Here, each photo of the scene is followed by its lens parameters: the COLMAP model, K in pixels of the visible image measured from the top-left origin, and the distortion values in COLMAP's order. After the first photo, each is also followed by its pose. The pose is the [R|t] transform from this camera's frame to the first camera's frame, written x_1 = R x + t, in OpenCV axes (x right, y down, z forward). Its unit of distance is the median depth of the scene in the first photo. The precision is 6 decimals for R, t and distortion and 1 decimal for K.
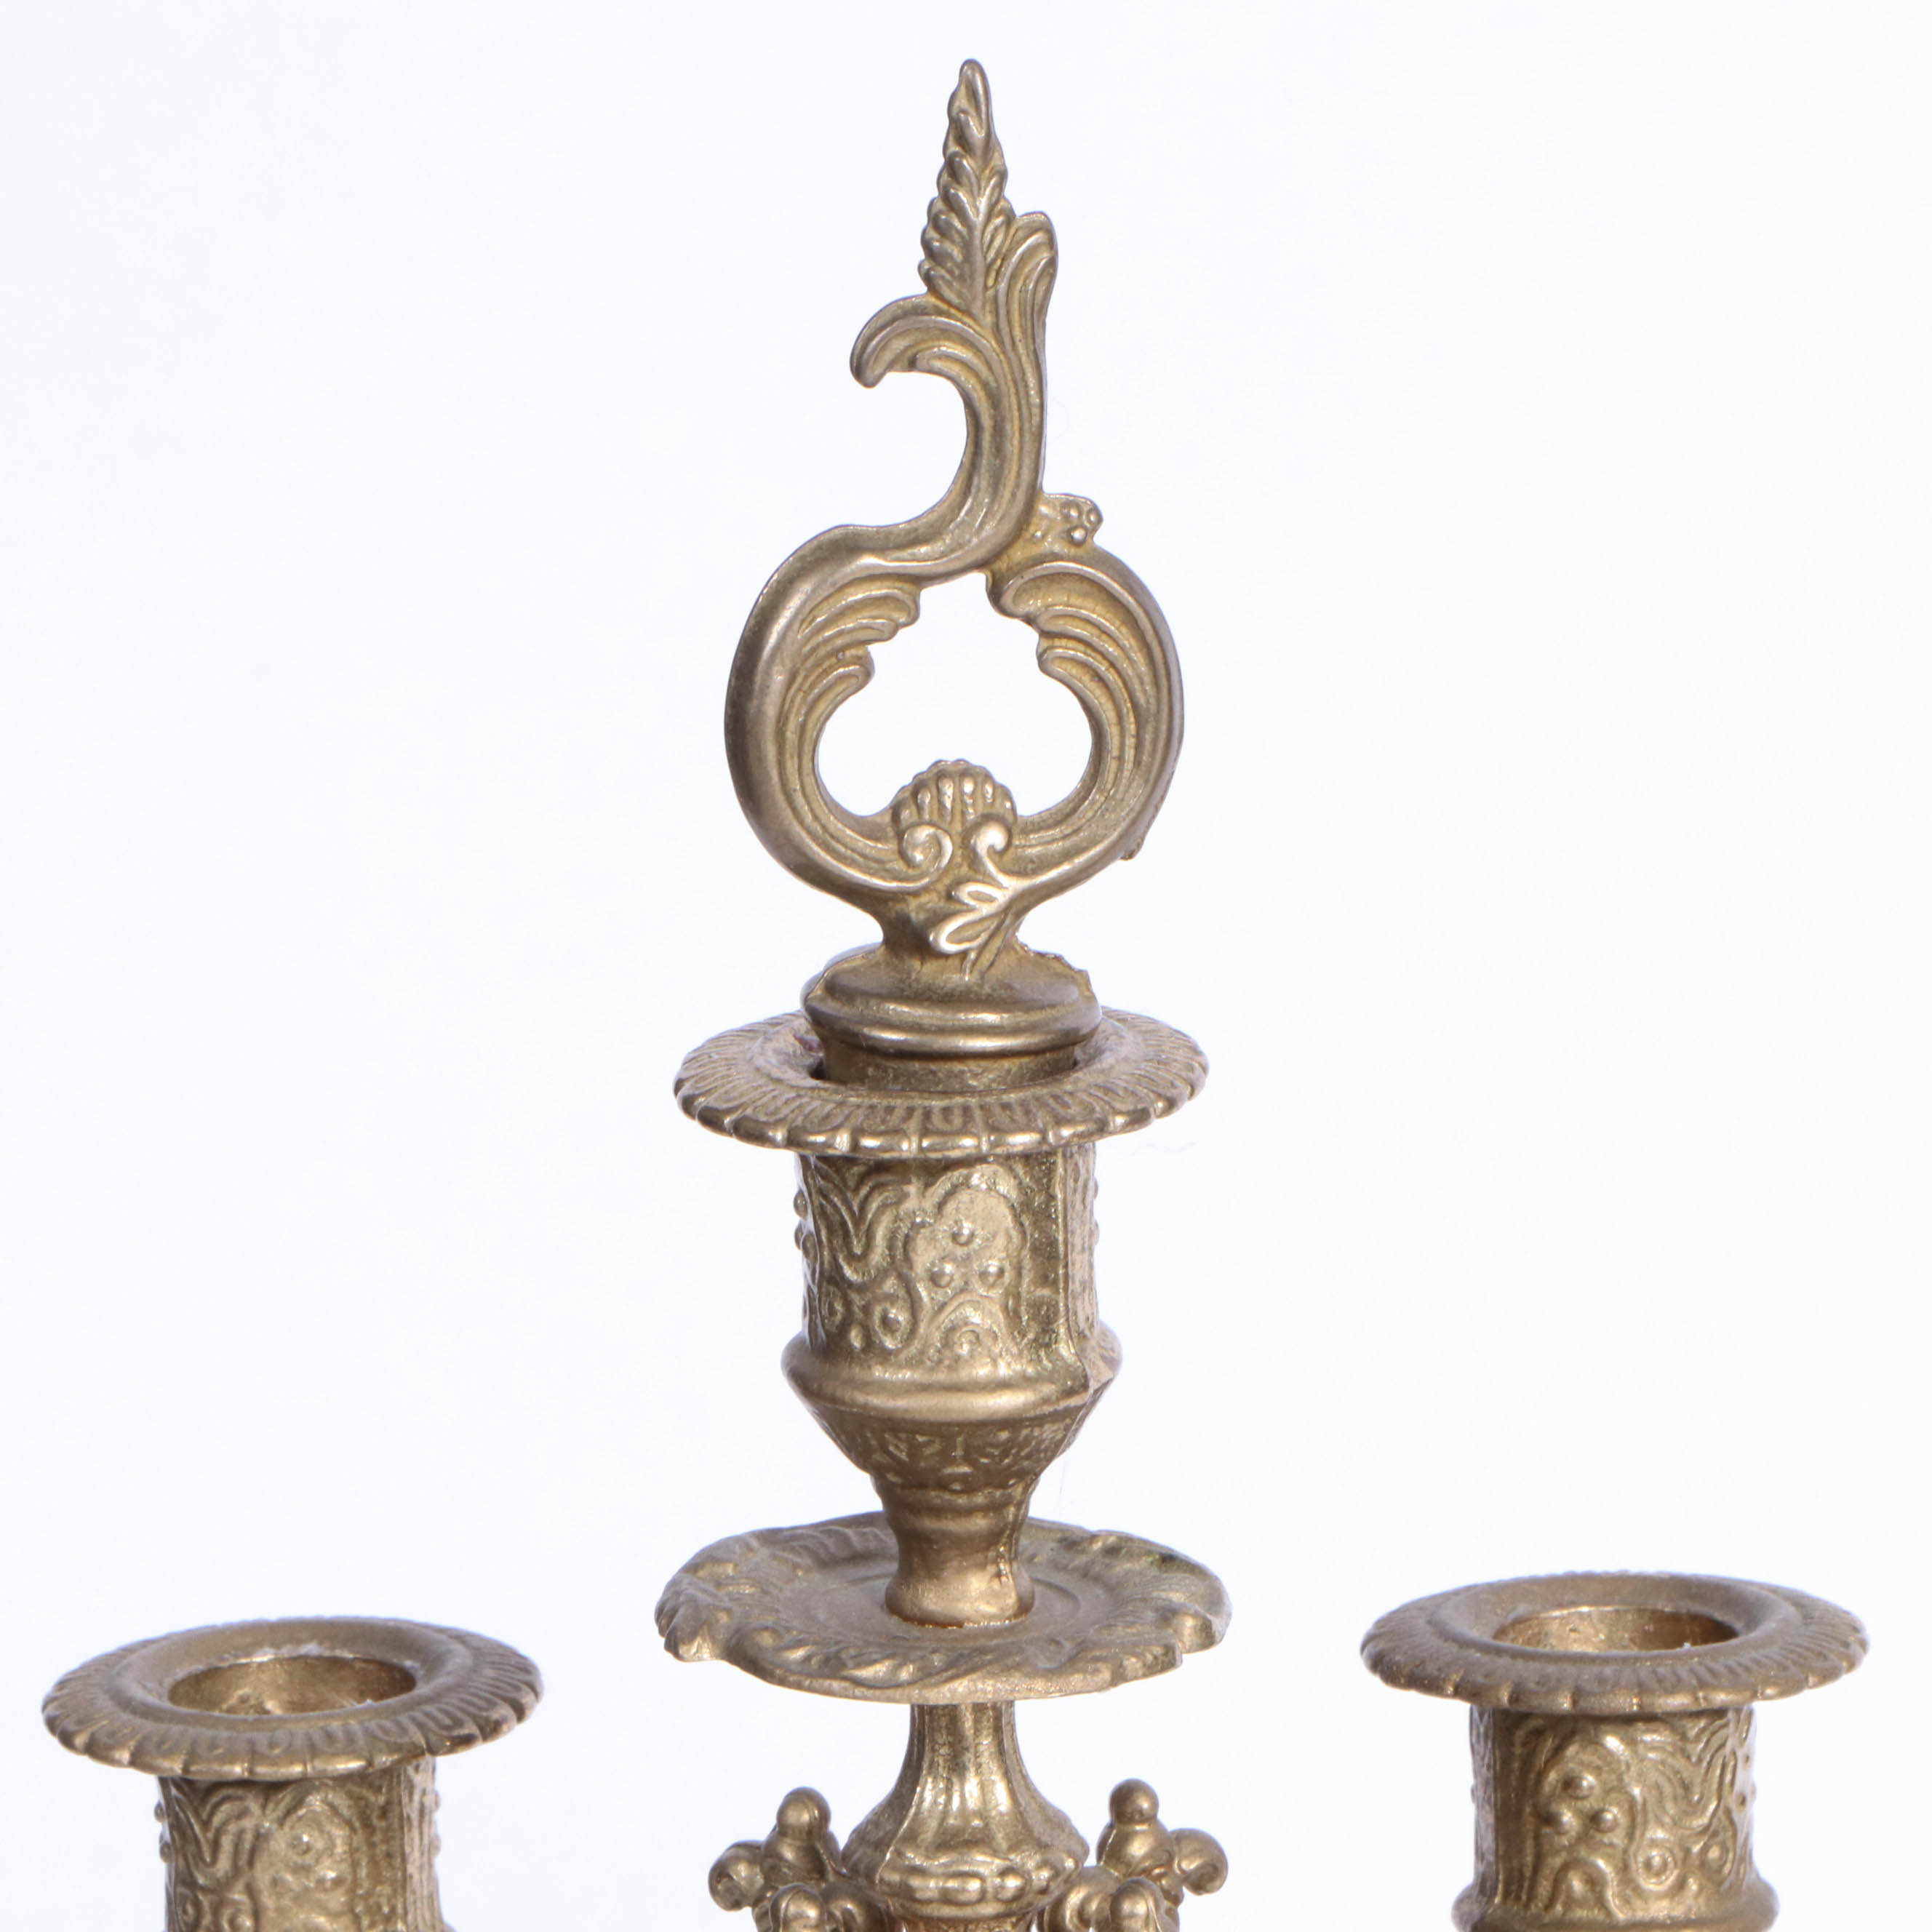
lens RADIAL K [[10656.3, 0, 966.1], [0, 10656.3, 965.8], [0, 0, 1]] dist [-0.070901, 0.000000]
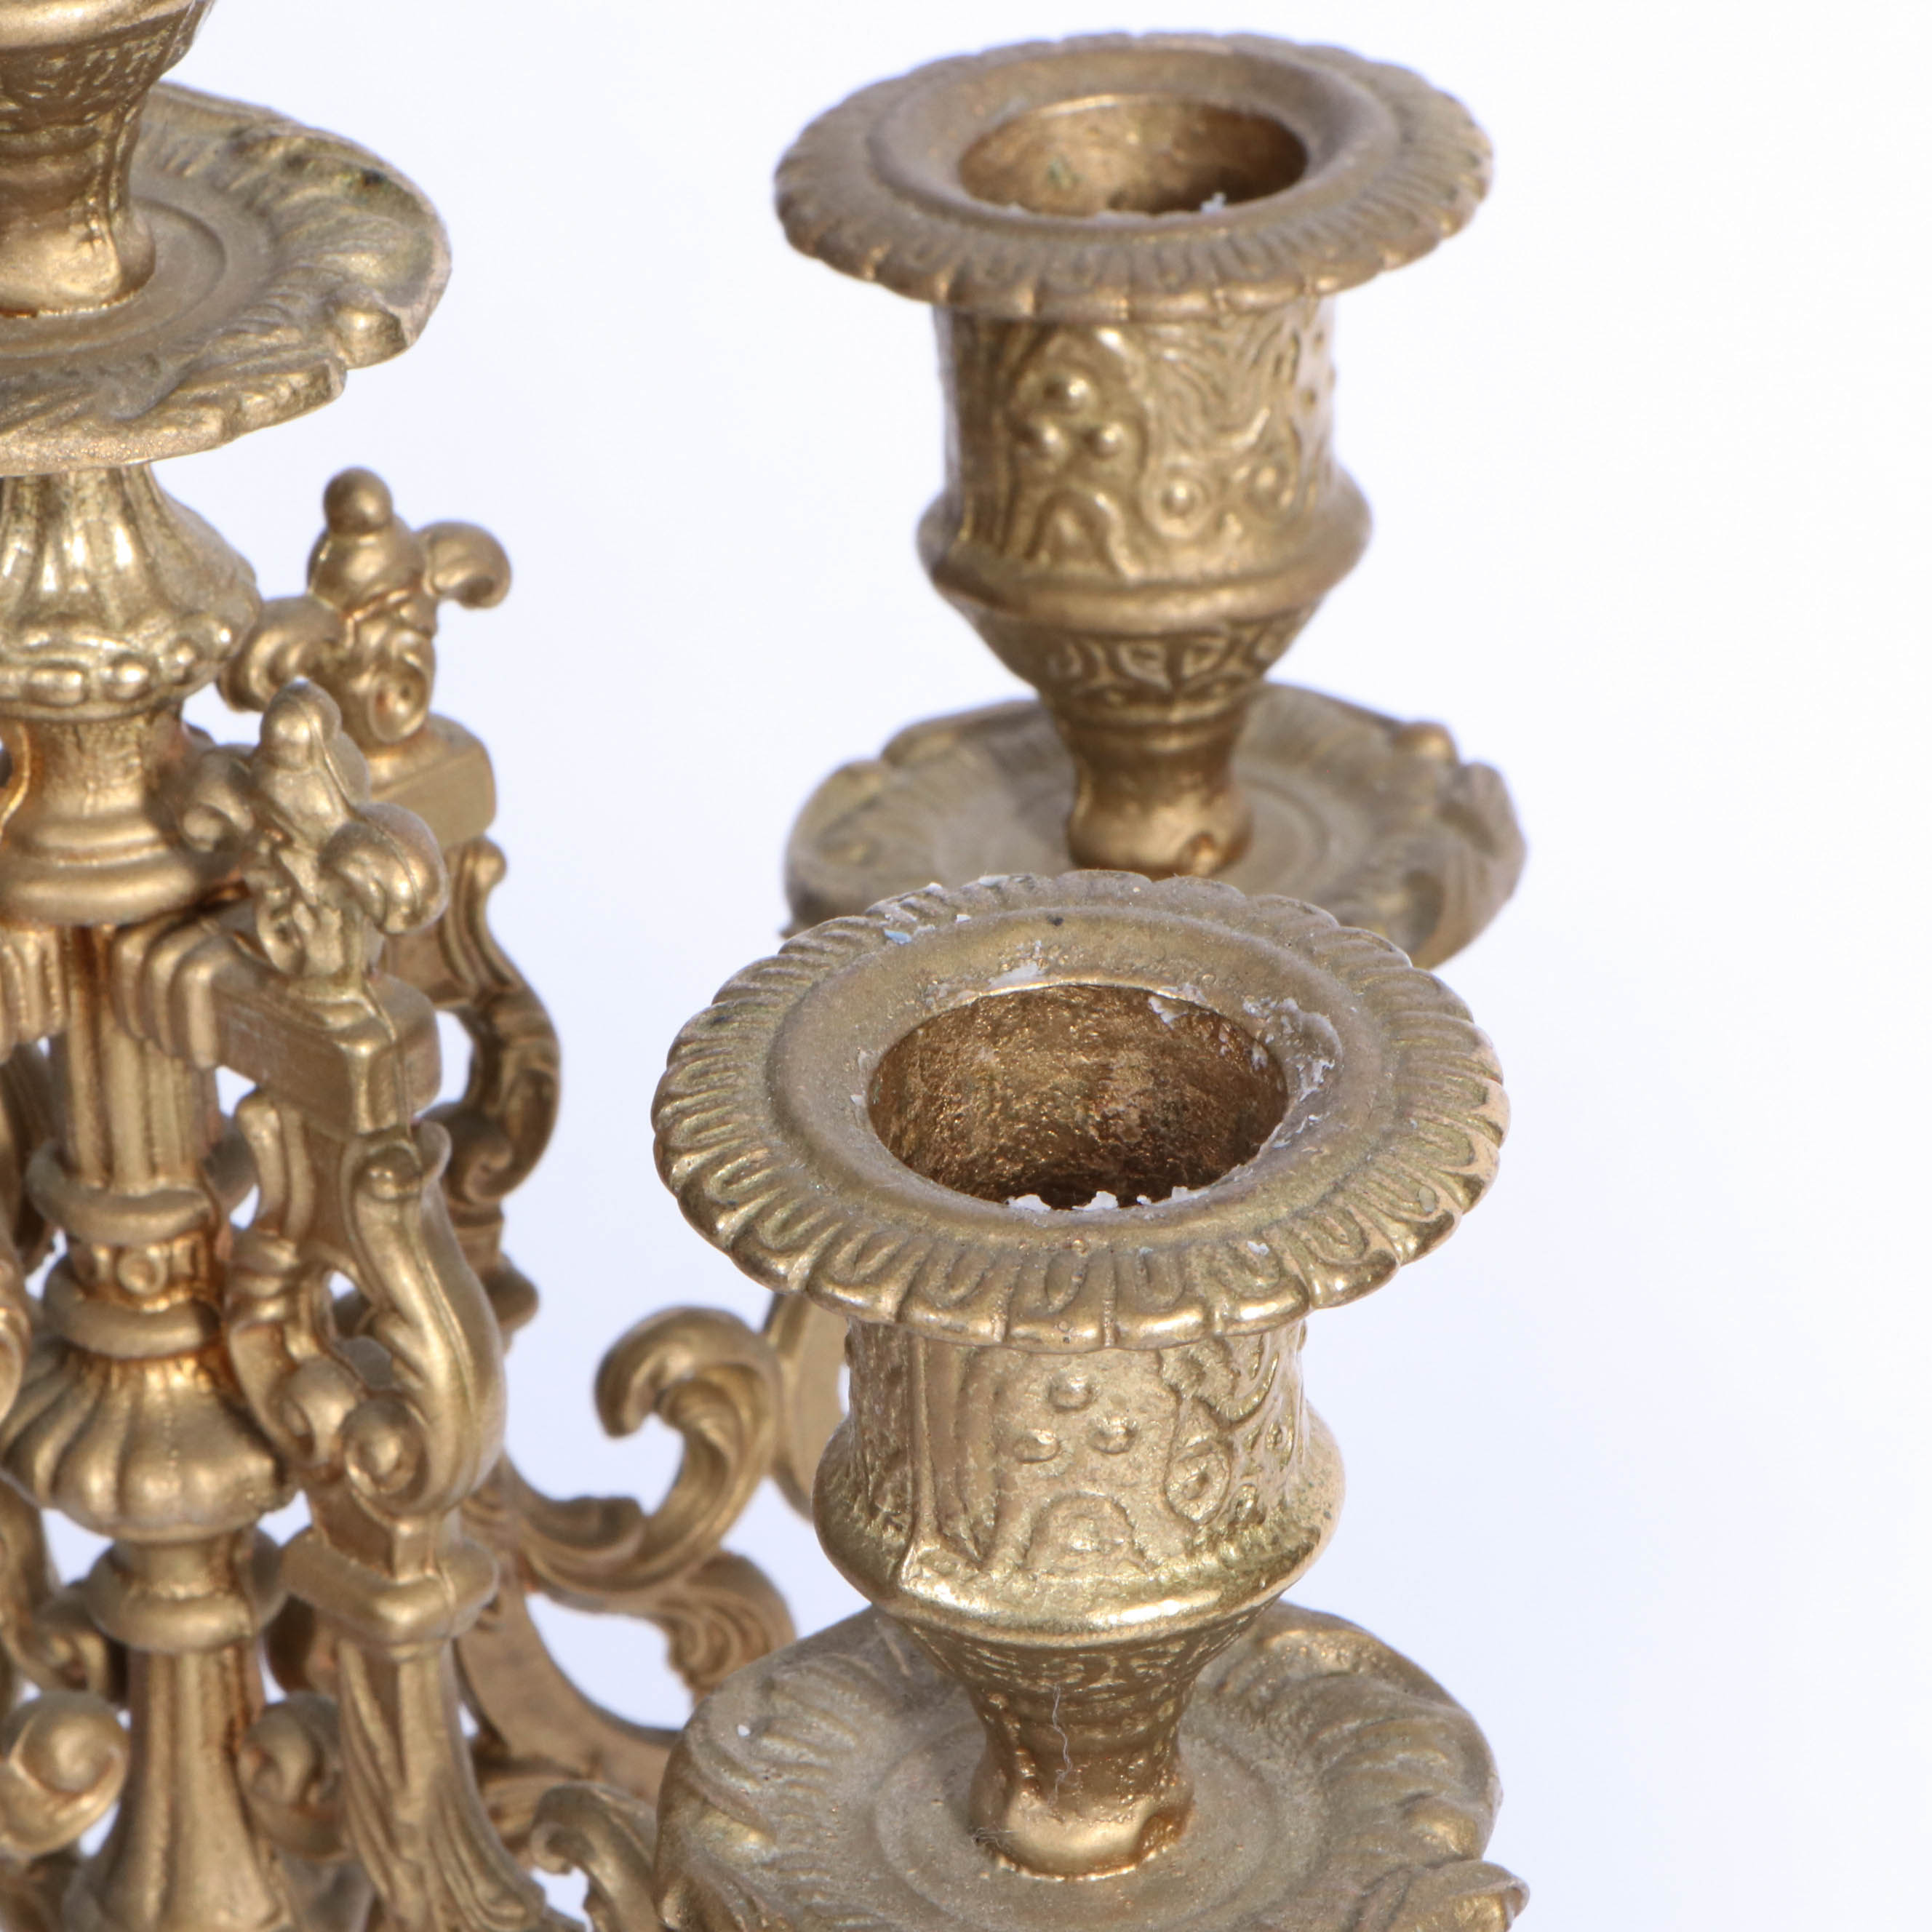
lens RADIAL K [[9618.8, 0, 965.6], [0, 9618.8, 965.7], [0, 0, 1]] dist [-0.048298, 0.000000]
pose [[0.998111, 0.007658, -0.060955, 0.093473], [0.009745, 0.959906, 0.280154, -0.066743], [0.060657, -0.280219, 0.958018, 0.399183]]
